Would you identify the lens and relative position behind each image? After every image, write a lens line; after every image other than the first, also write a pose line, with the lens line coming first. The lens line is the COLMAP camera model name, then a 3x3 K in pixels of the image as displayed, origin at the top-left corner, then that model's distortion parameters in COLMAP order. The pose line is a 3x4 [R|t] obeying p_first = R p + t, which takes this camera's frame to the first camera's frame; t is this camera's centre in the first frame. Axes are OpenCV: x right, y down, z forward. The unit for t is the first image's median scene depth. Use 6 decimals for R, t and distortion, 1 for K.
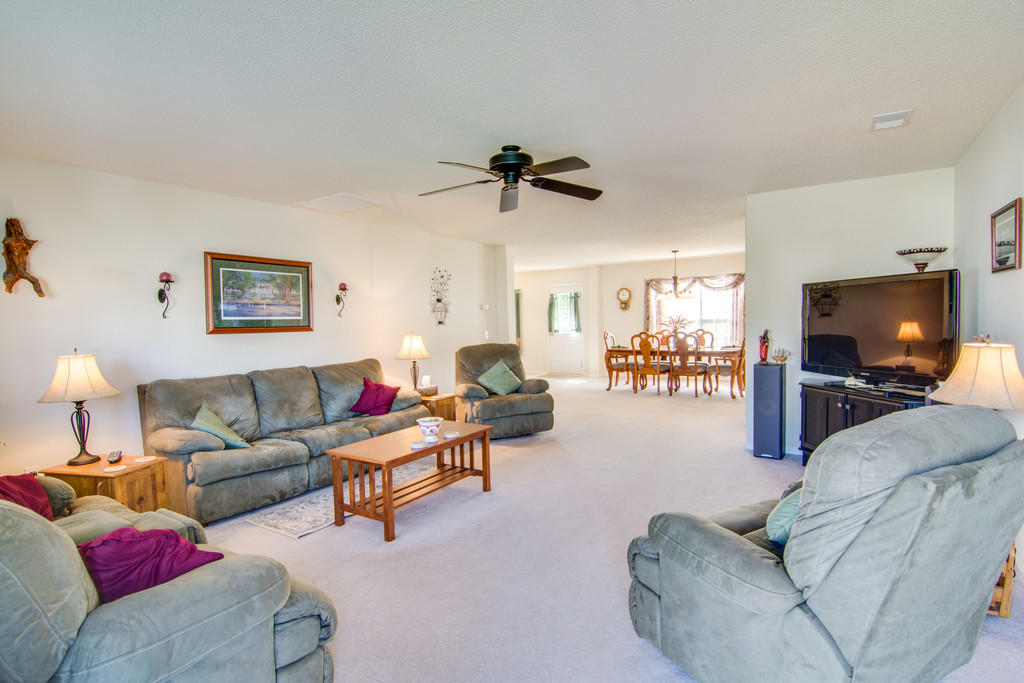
lens RADIAL K [[498.0, 0, 509.4], [0, 498.0, 347.0], [0, 0, 1]] dist [-0.001523, -0.000464]
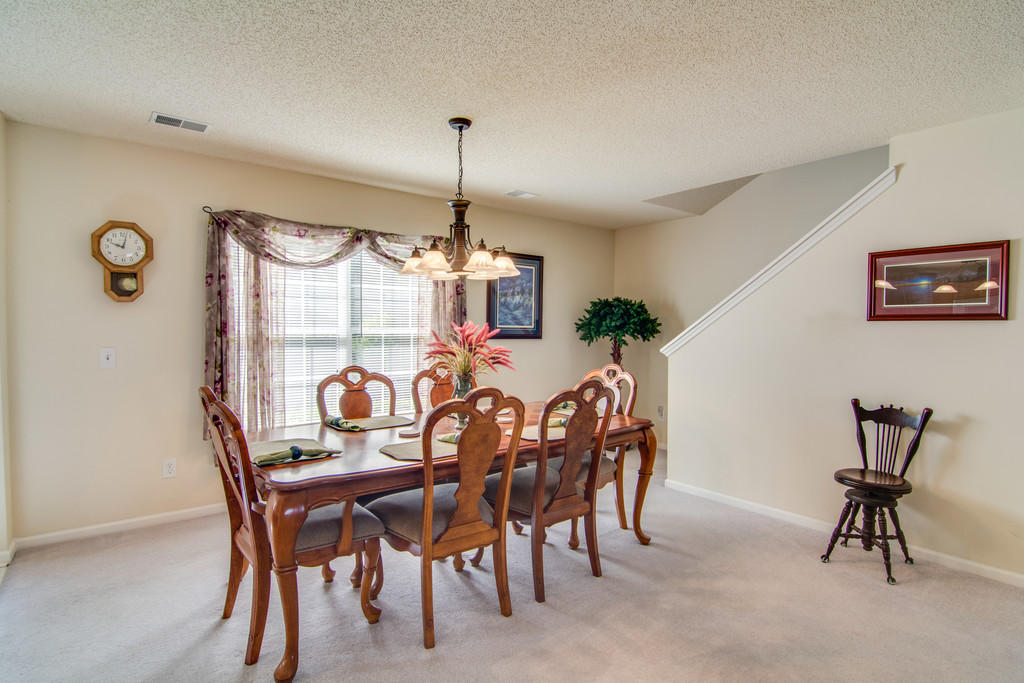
lens RADIAL K [[495.8, 0, 503.0], [0, 495.8, 337.7], [0, 0, 1]] dist [-0.010197, -0.006084]
pose [[0.345705, 0.008901, 0.938301, 0.054079], [0.036601, 0.999066, -0.022963, -0.048537], [-0.937629, 0.042281, 0.345056, 0.891738]]
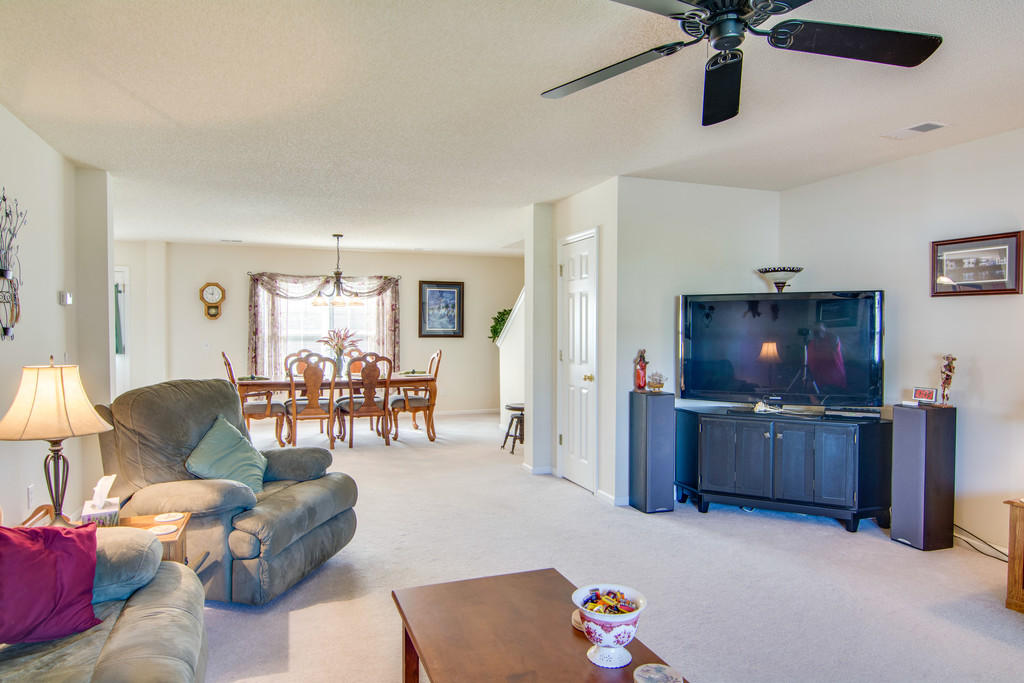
lens RADIAL K [[631.3, 0, 519.7], [0, 631.3, 339.8], [0, 0, 1]] dist [0.003459, -0.003186]
pose [[0.604974, 0.013227, 0.796135, -0.208757], [0.027974, 0.998892, -0.037852, -0.009096], [-0.795754, 0.045171, 0.603933, 0.282663]]
